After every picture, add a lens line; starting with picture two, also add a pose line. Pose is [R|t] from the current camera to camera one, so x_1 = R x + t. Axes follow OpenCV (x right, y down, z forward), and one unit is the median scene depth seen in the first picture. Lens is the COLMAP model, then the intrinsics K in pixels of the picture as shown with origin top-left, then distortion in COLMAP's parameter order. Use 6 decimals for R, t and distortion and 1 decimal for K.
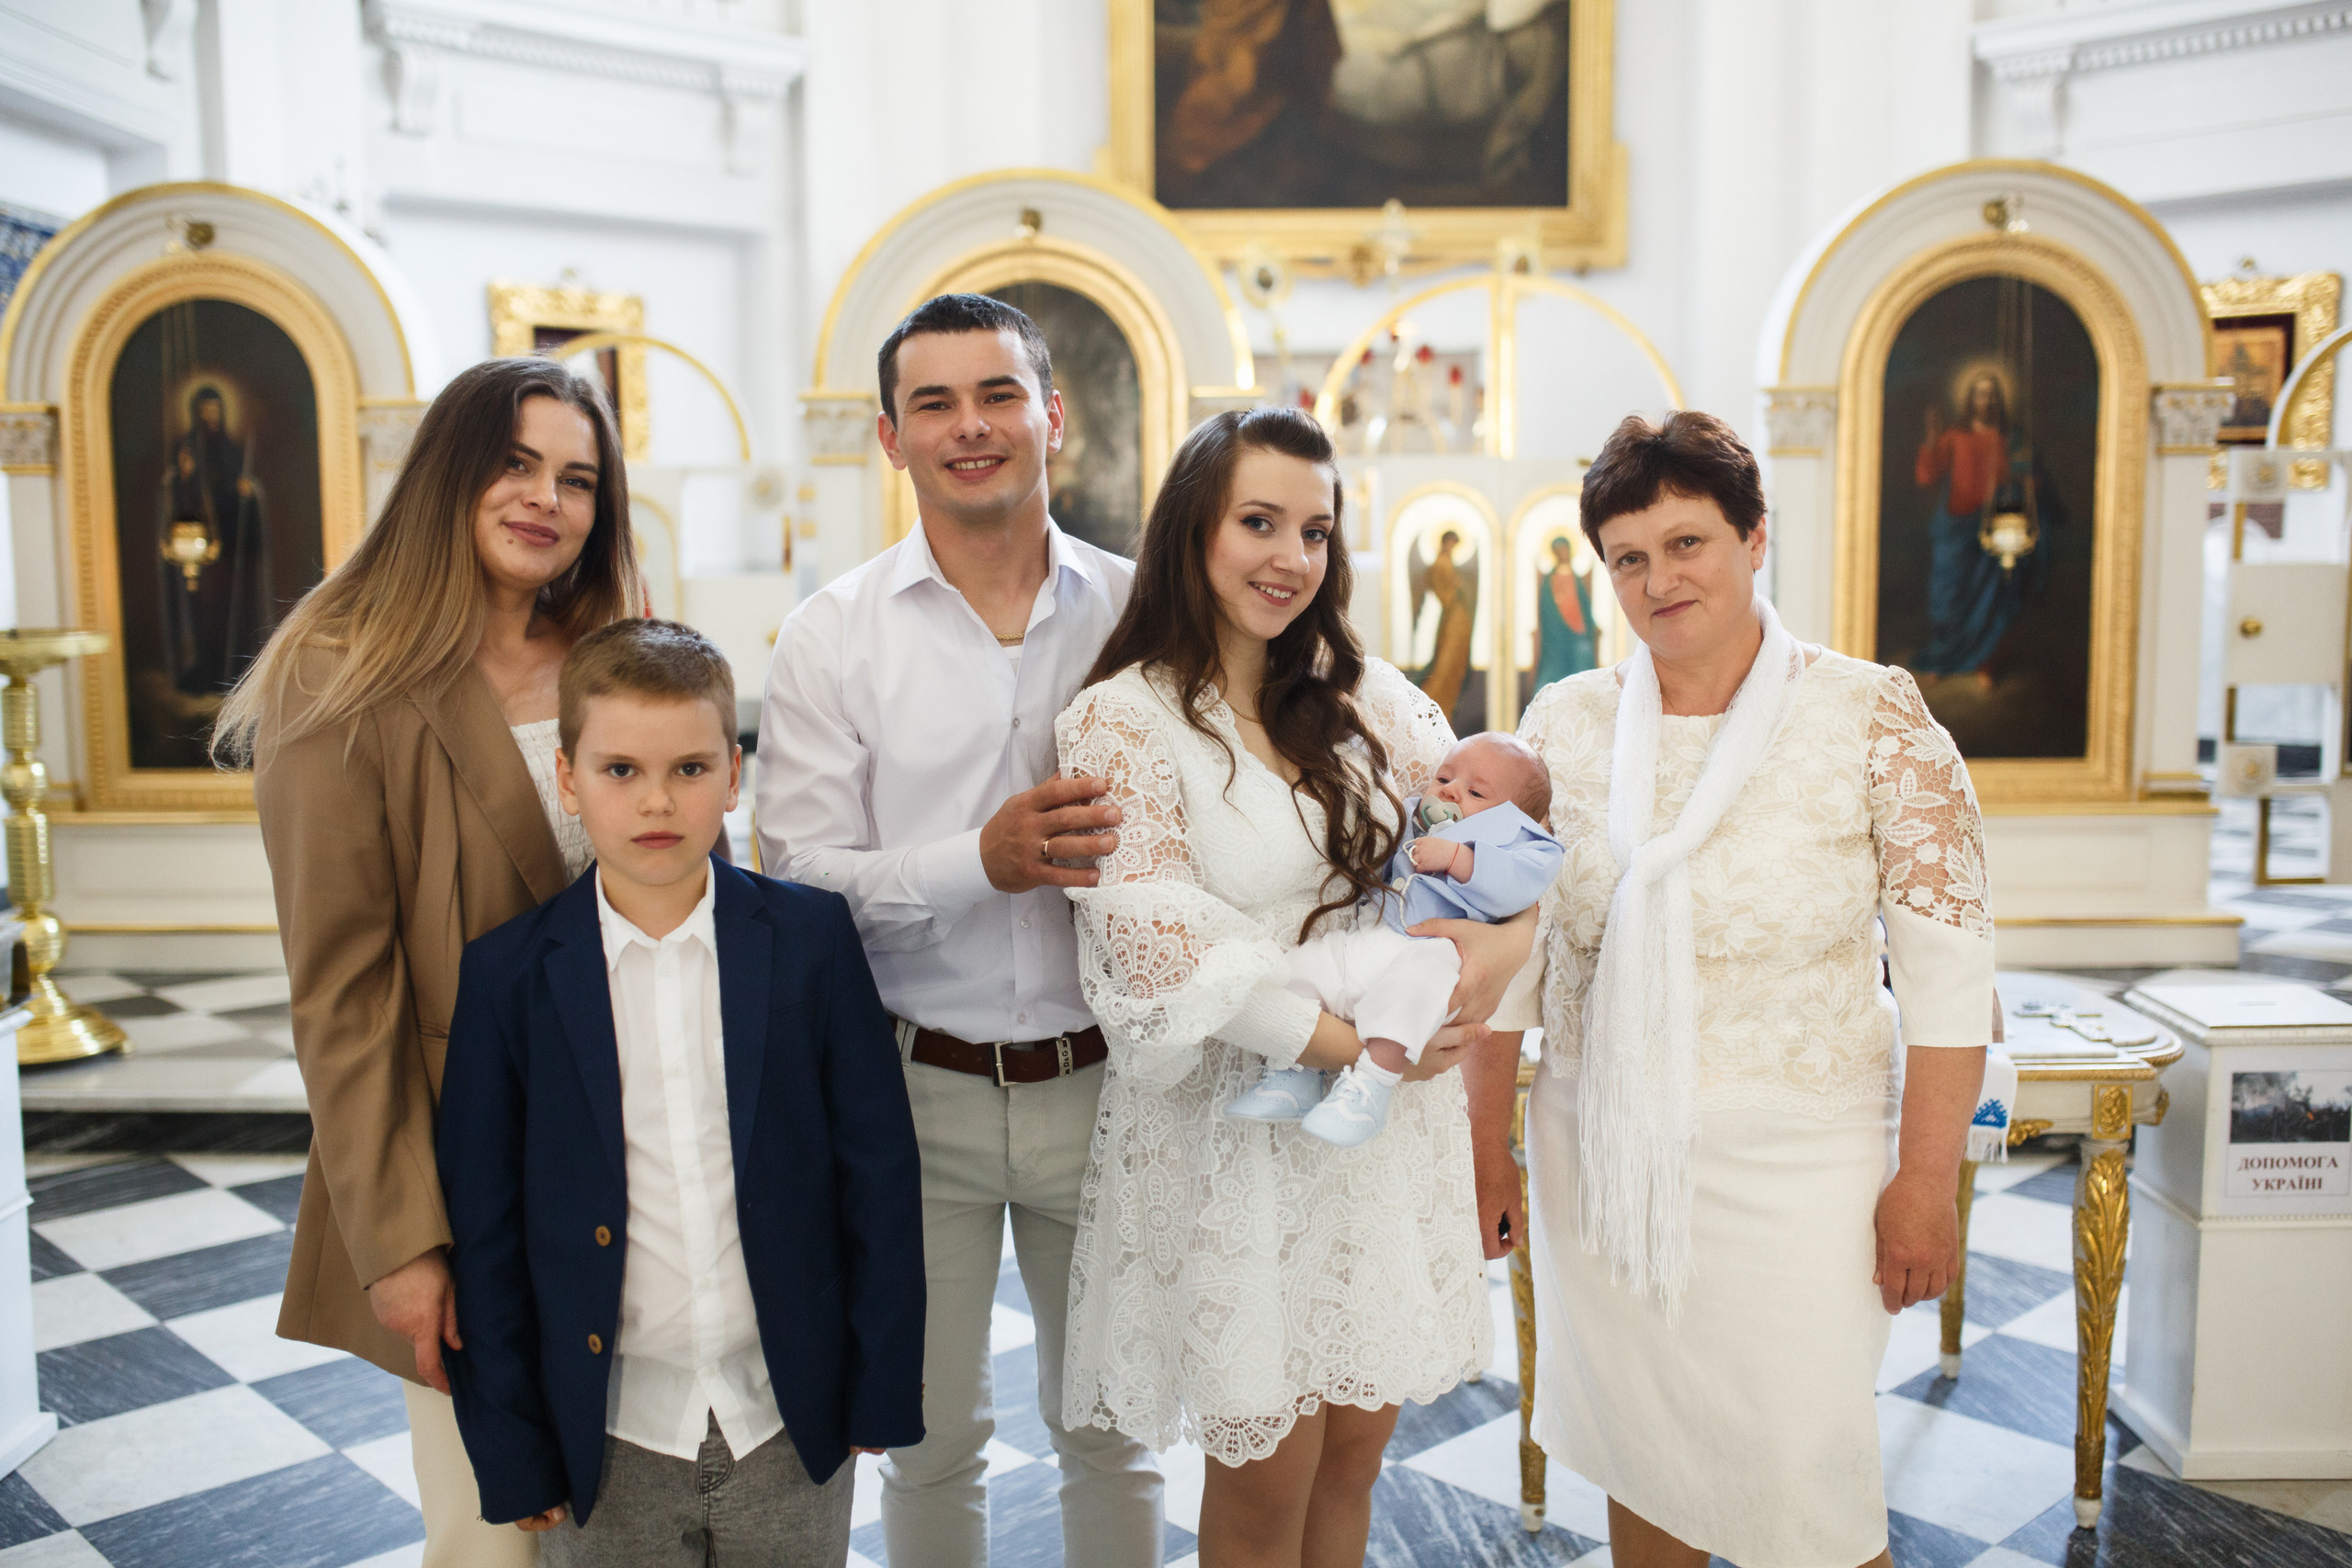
lens RADIAL K [[2235.5, 0, 1176.0], [0, 2235.5, 784.0], [0, 0, 1]] dist [-0.071748, 0.107137]
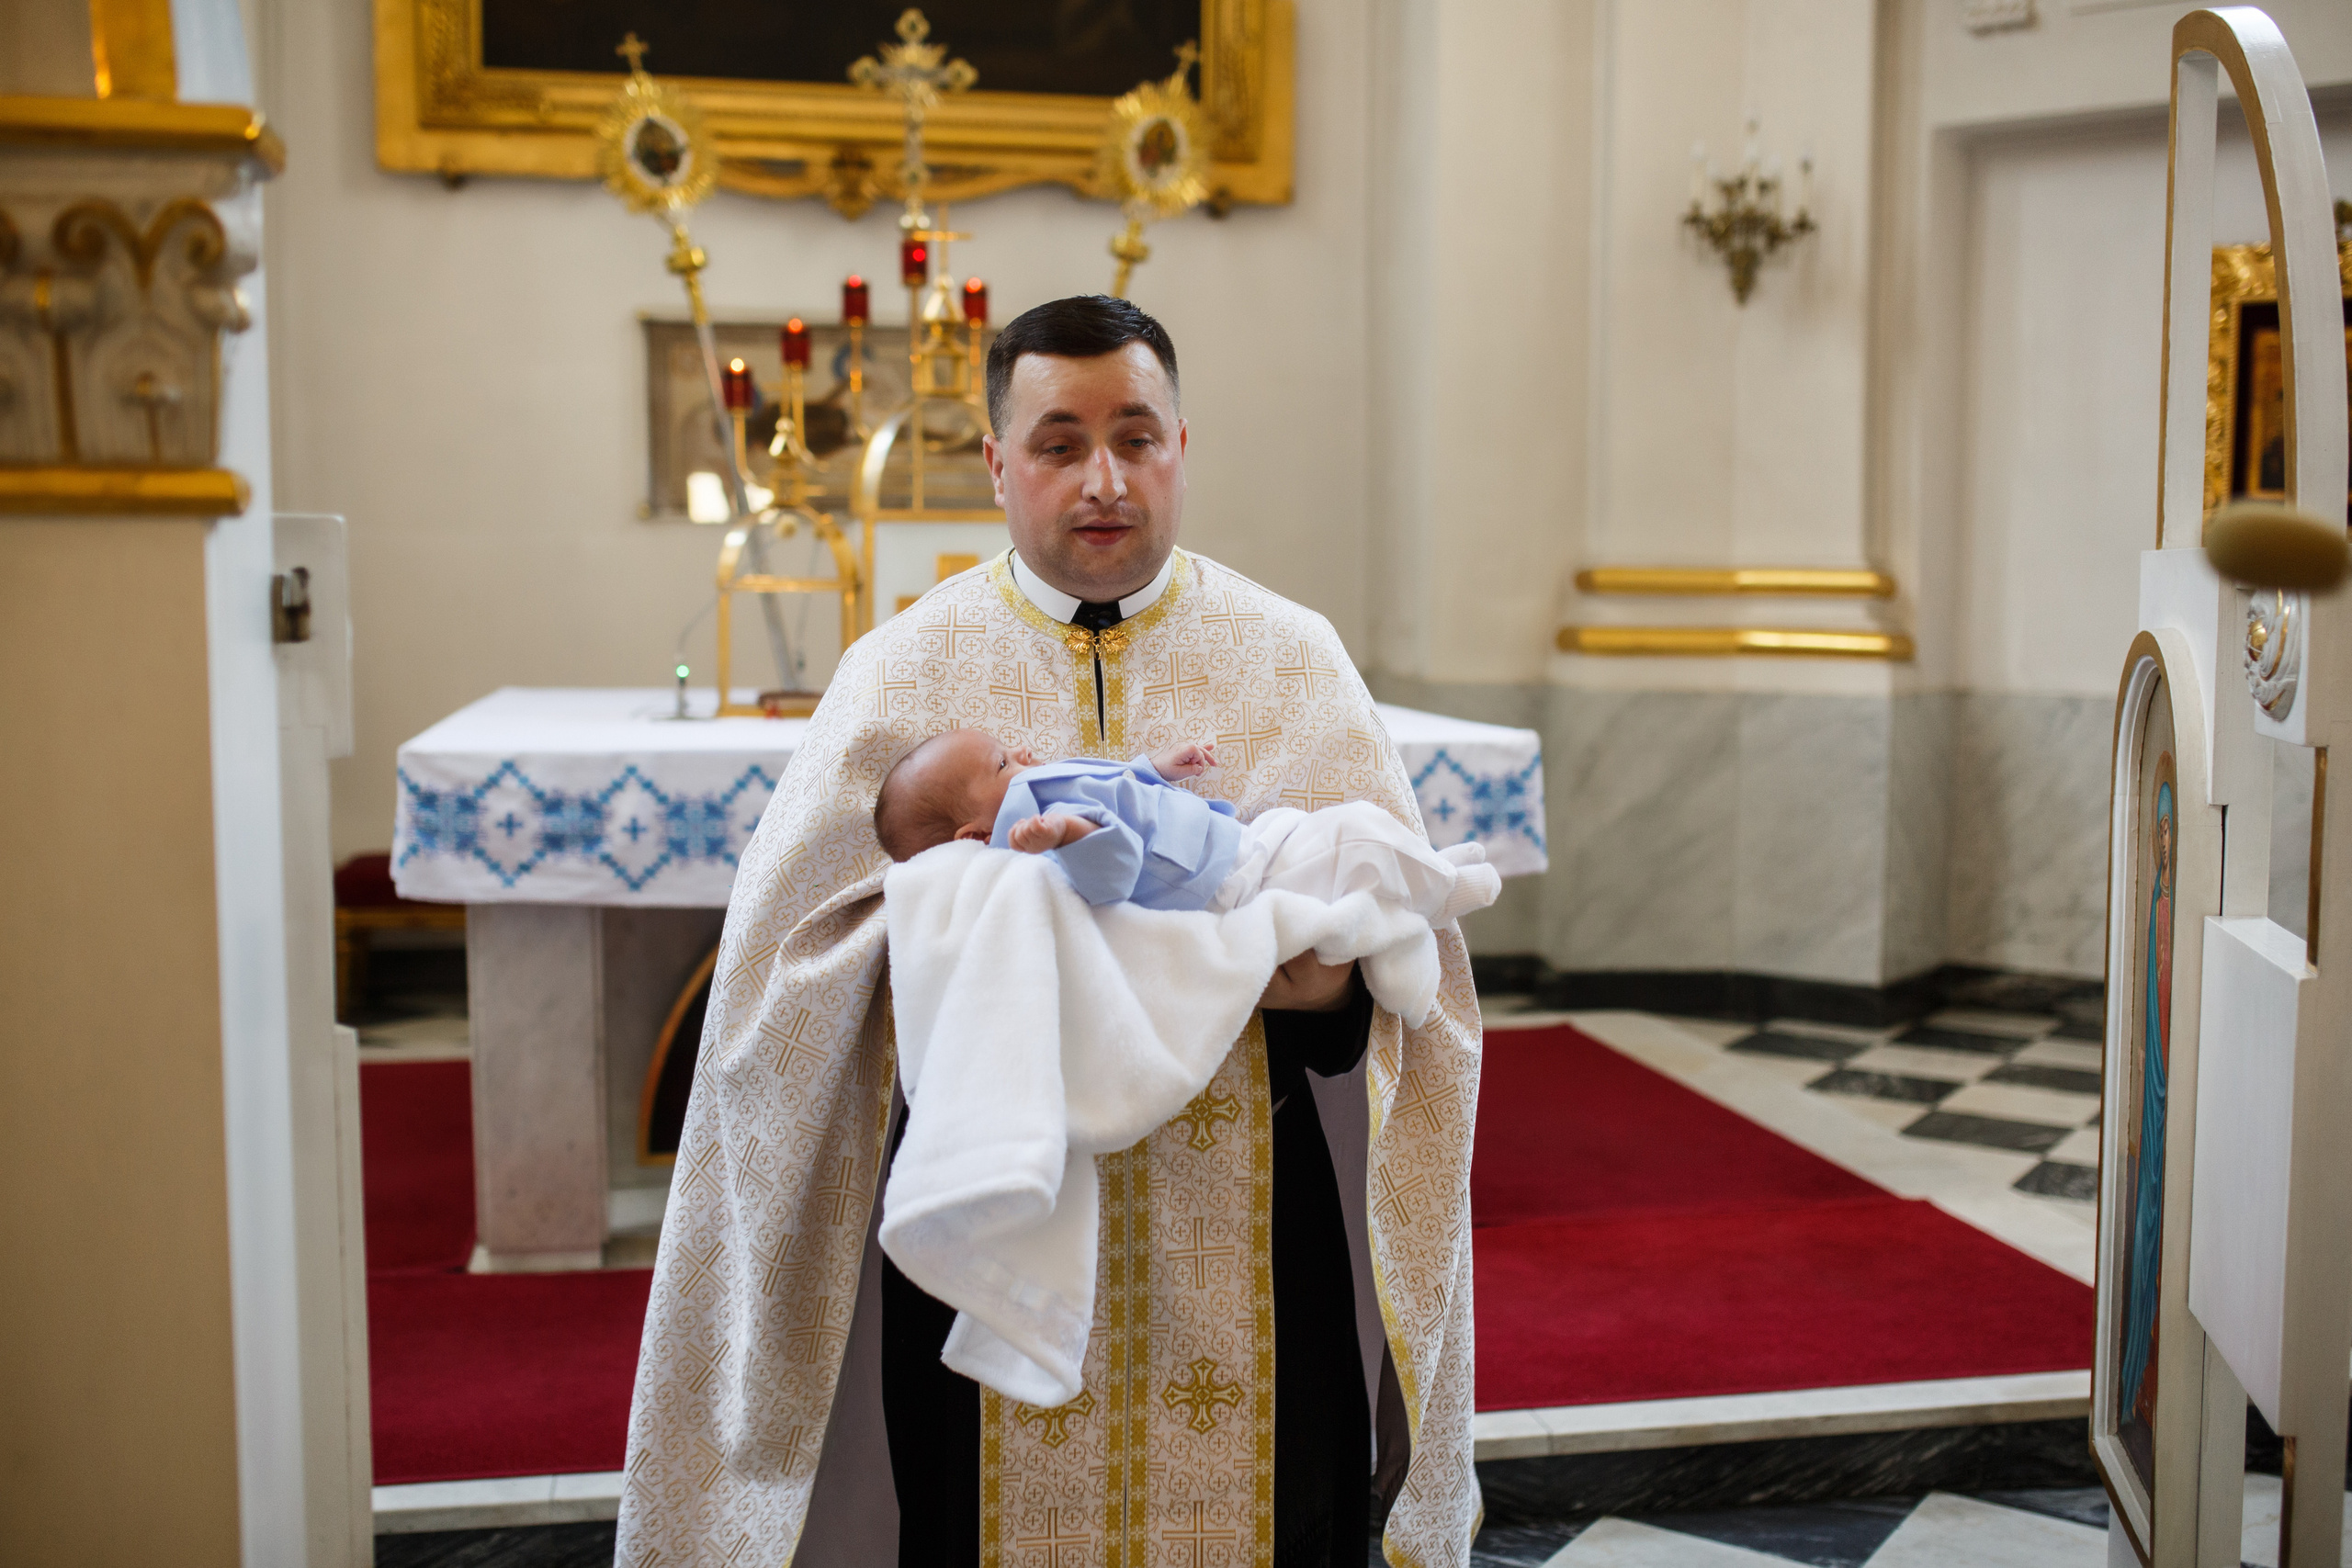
lens RADIAL K [[2326.0, 0, 1176.0], [0, 2326.0, 784.0], [0, 0, 1]] dist [-0.037974, 0.002873]
pose [[0.976564, -0.004990, 0.215170, 0.070578], [0.010732, 0.999617, -0.025526, -0.117716], [-0.214960, 0.027237, 0.976243, 0.797644]]
